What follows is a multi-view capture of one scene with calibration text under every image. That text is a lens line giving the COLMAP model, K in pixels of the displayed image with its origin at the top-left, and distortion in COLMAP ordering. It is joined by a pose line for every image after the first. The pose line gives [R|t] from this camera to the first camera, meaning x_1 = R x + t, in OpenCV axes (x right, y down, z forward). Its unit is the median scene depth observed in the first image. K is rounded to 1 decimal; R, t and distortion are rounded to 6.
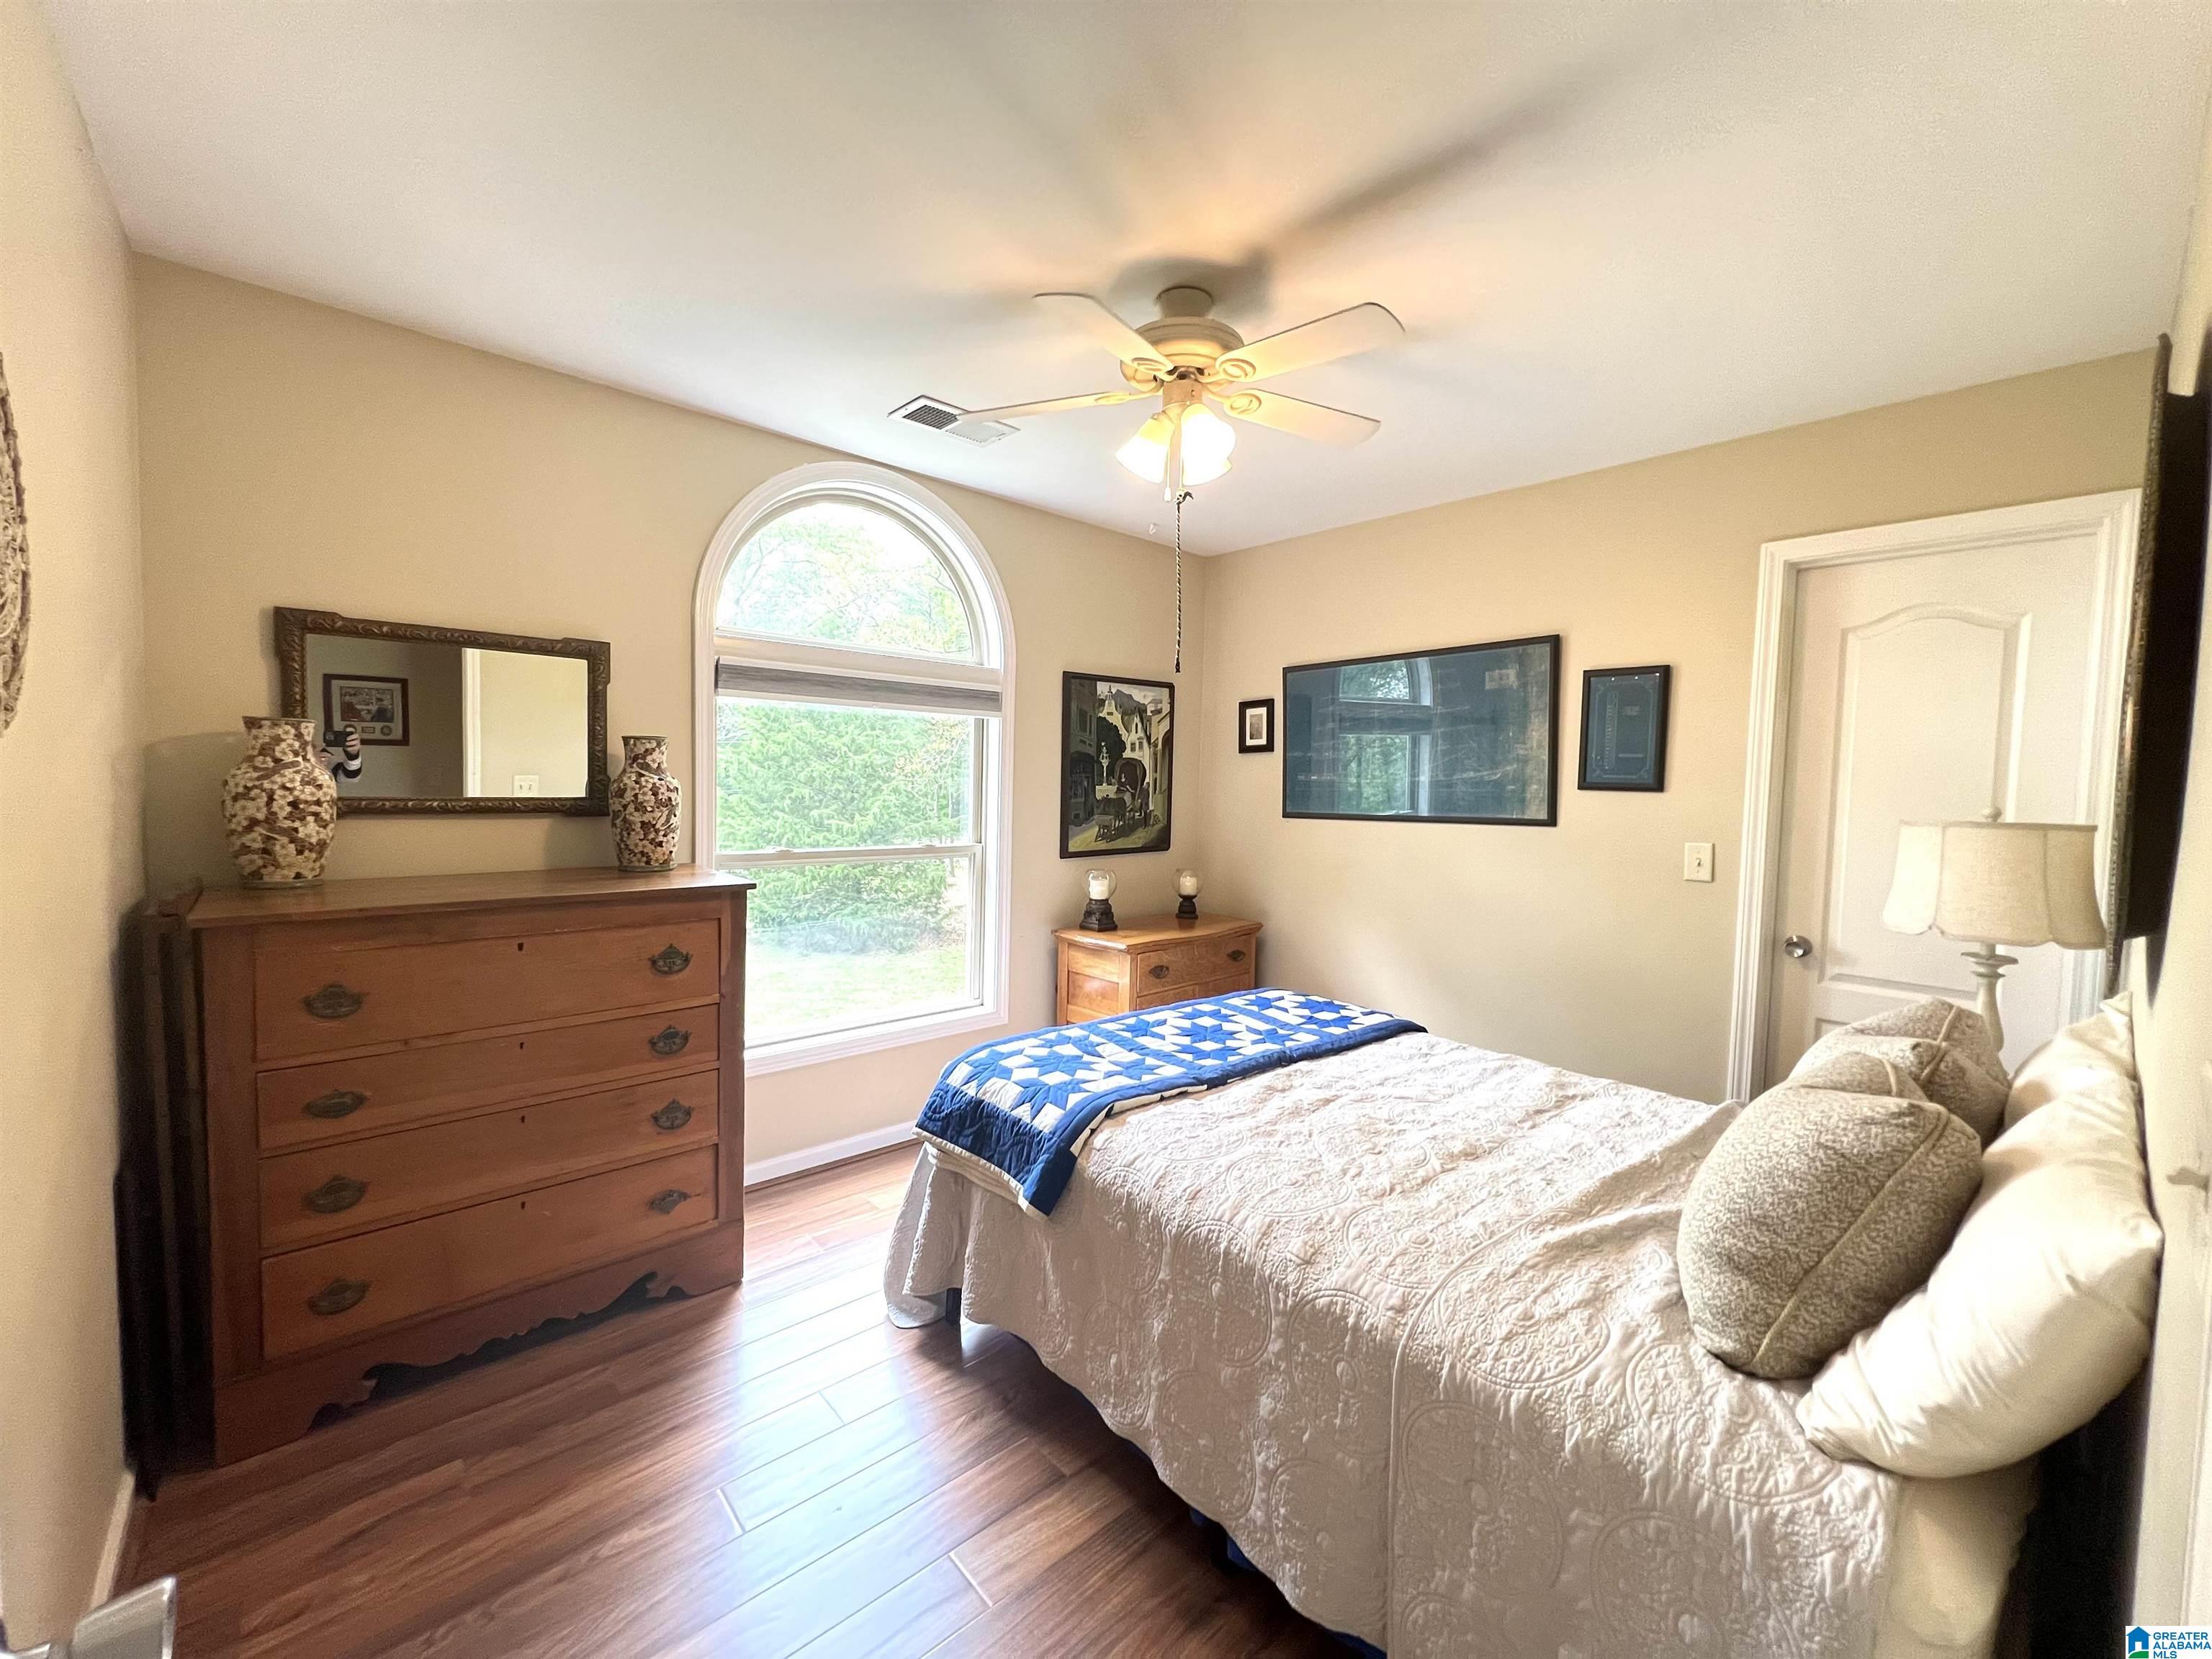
lens RADIAL K [[887.4, 0, 1106.0], [0, 887.4, 829.5], [0, 0, 1]] dist [-0.017272, 0.000051]
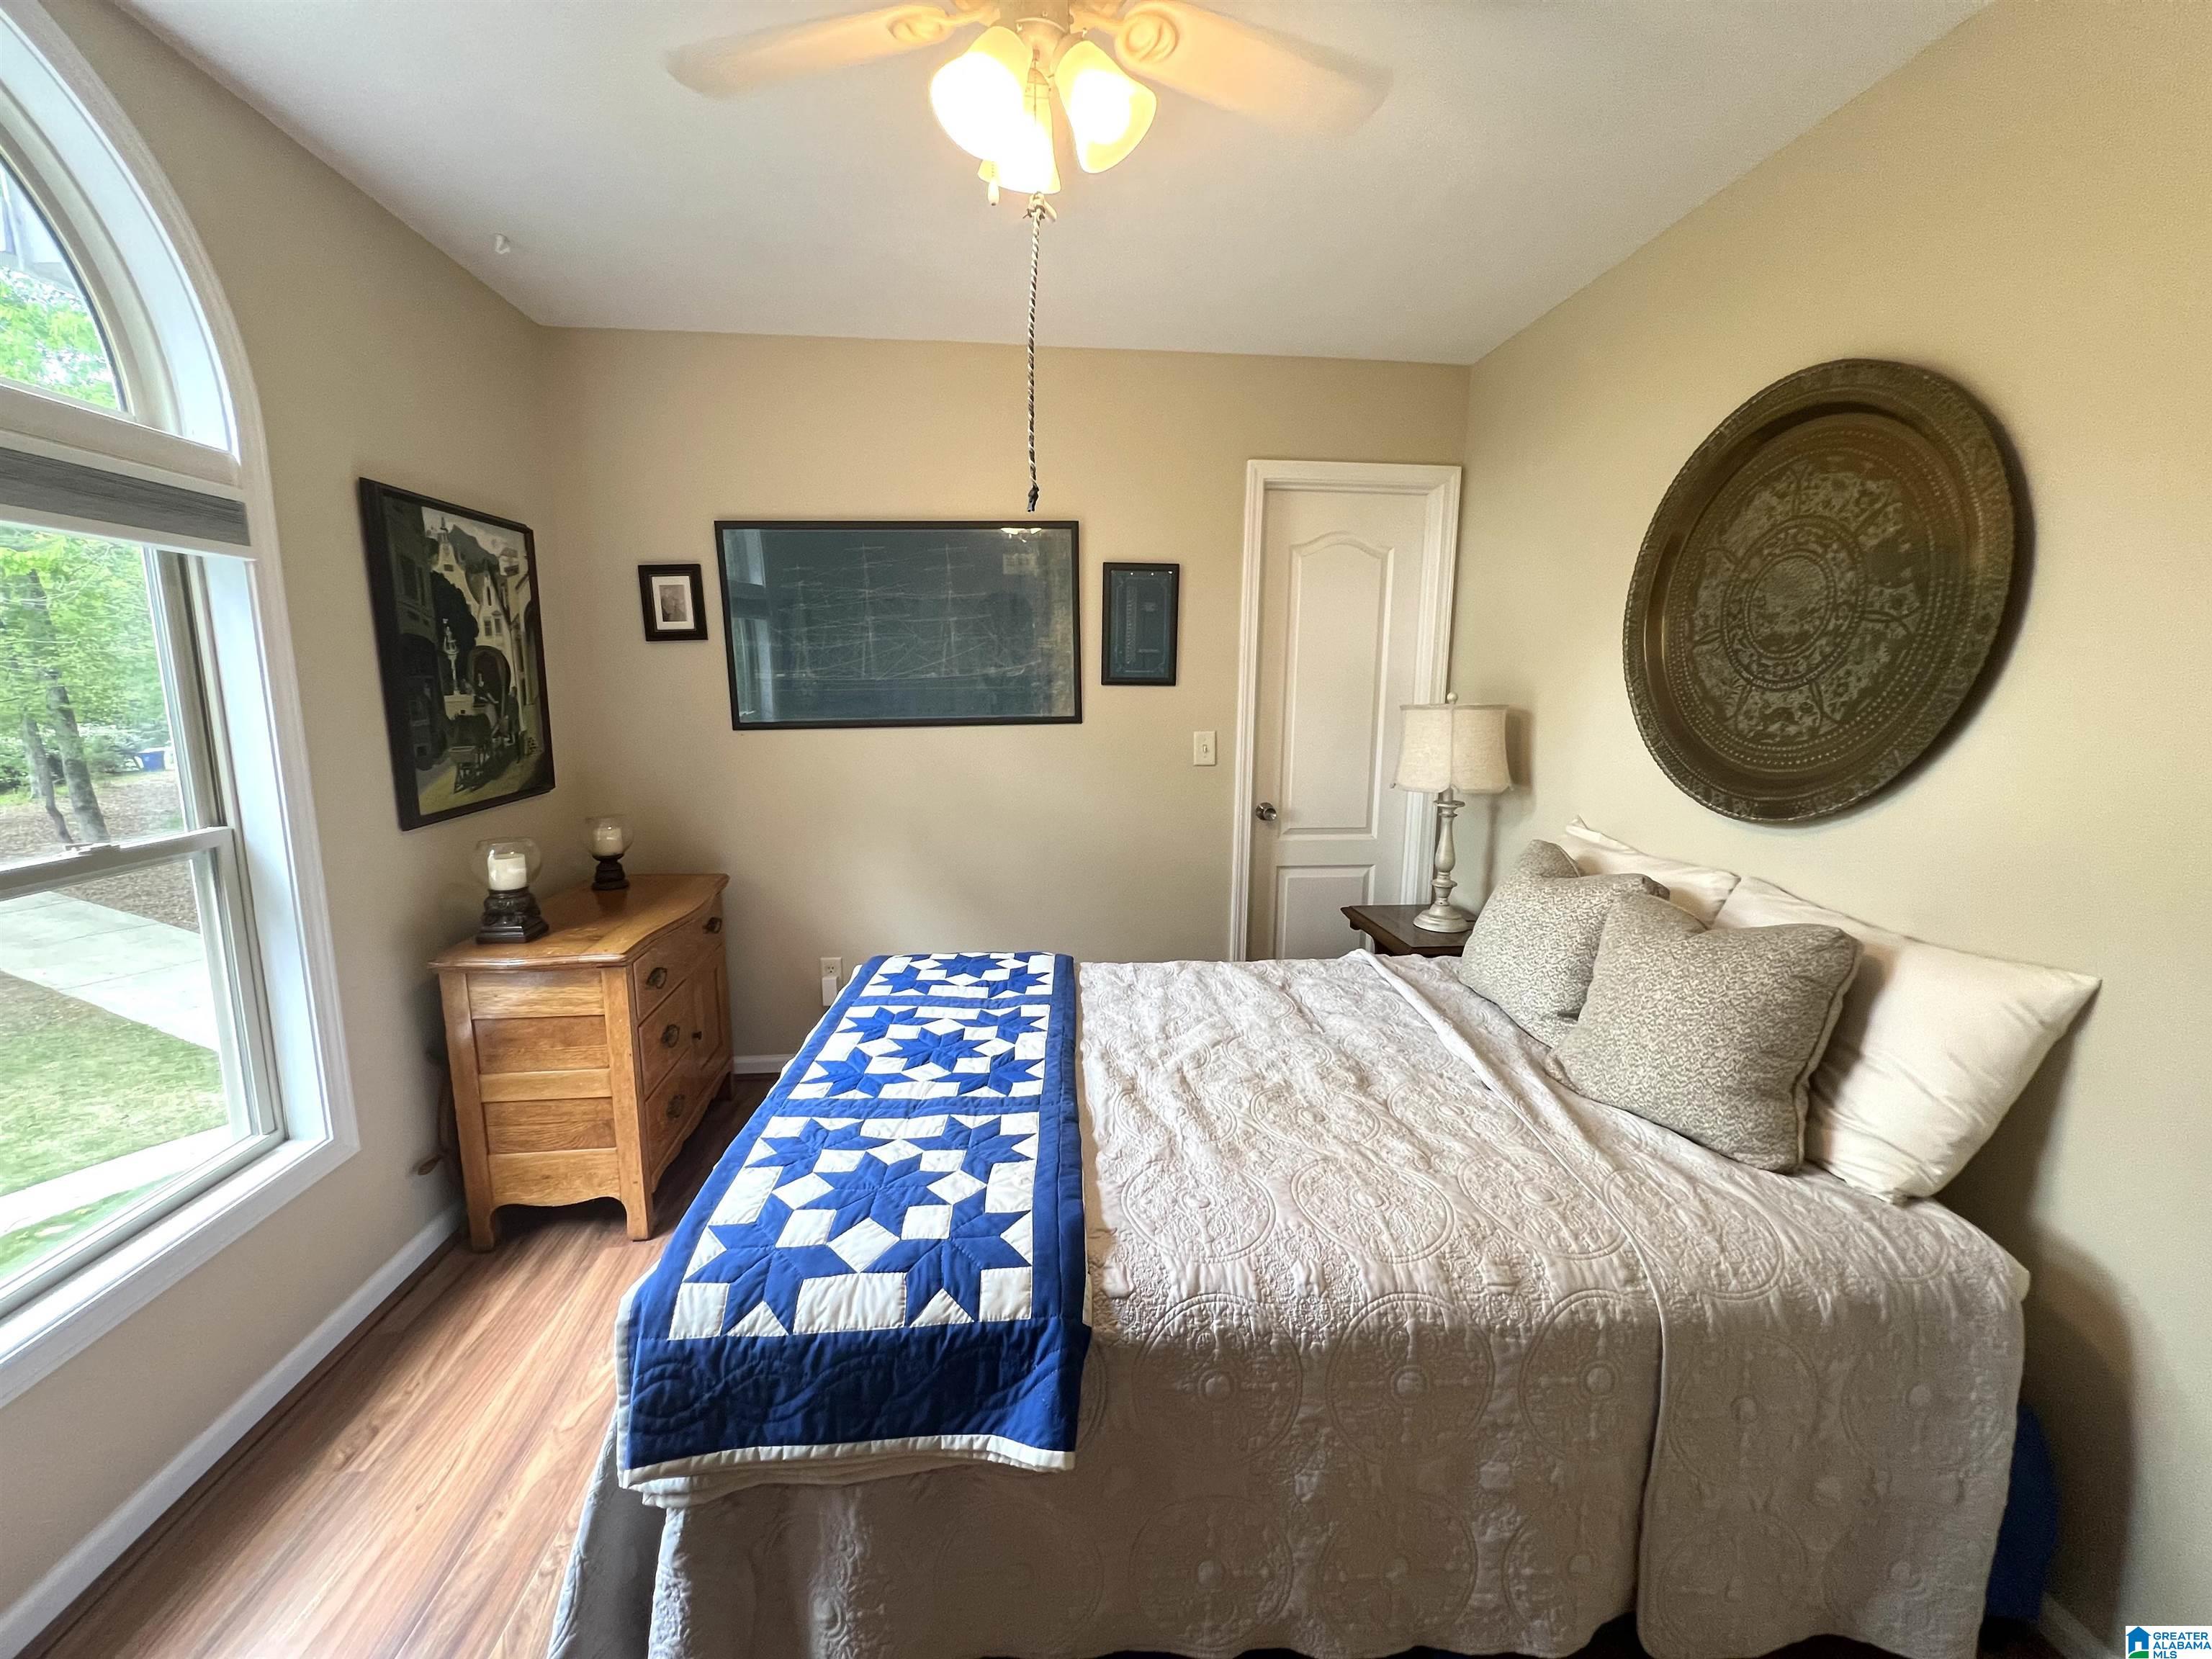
lens RADIAL K [[879.1, 0, 1106.0], [0, 879.1, 829.5], [0, 0, 1]] dist [-0.006028, 0.000300]
pose [[0.593972, -0.152586, 0.789882, -0.270182], [0.053035, 0.987139, 0.150810, -0.033033], [-0.802735, -0.047686, 0.594426, 0.393432]]
